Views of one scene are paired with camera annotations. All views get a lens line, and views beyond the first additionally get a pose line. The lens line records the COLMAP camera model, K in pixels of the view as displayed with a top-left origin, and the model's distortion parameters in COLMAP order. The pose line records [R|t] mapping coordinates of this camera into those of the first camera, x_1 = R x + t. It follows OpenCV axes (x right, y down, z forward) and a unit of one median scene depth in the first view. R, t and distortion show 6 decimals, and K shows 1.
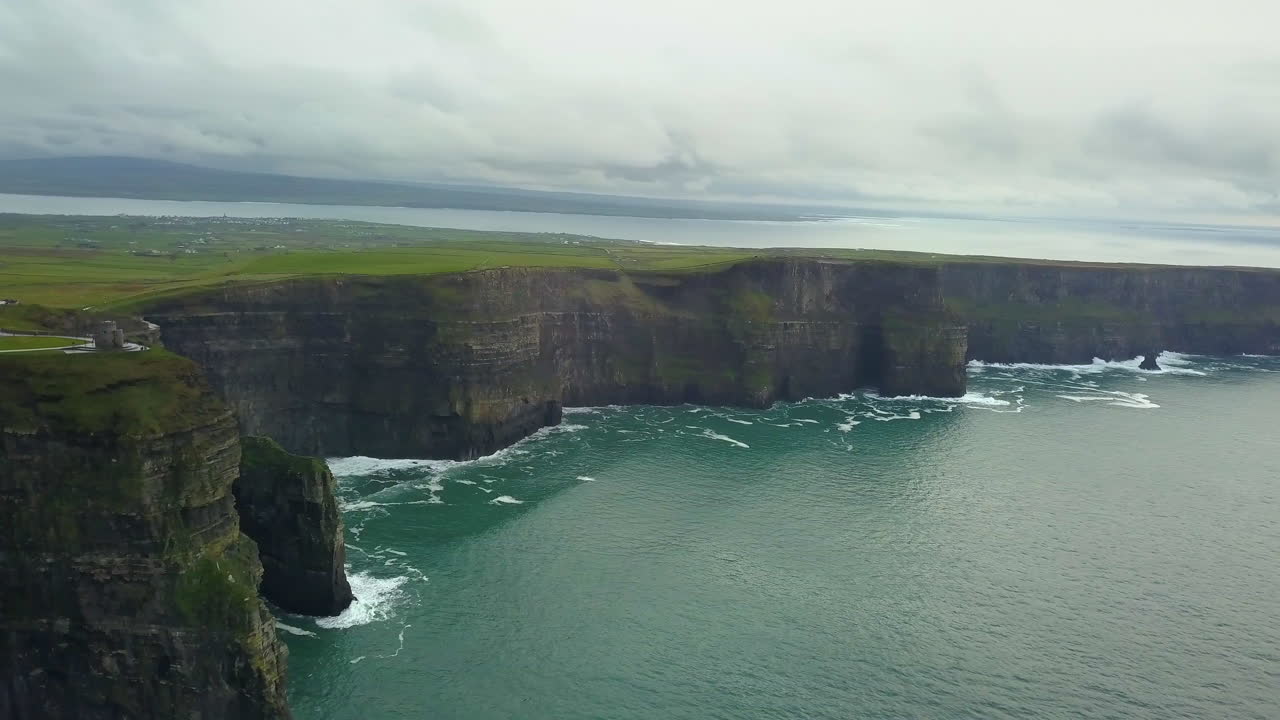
lens RADIAL K [[1006.6, 0, 640.0], [0, 1006.6, 360.0], [0, 0, 1]] dist [0.071455, -0.126853]
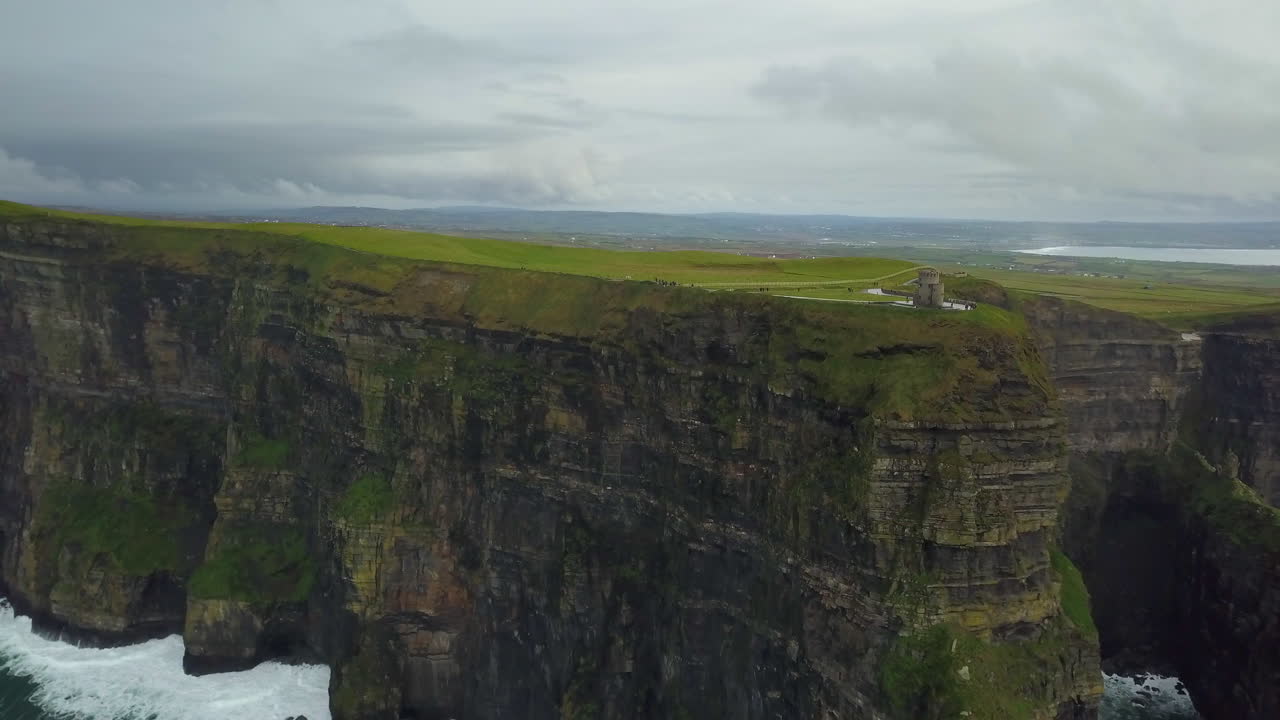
lens RADIAL K [[1006.6, 0, 640.0], [0, 1006.6, 360.0], [0, 0, 1]] dist [0.071455, -0.126853]
pose [[0.419028, 0.096408, -0.902840, 0.061907], [-0.153485, 0.987558, 0.034219, 0.034877], [0.894907, 0.124233, 0.428612, 0.539064]]
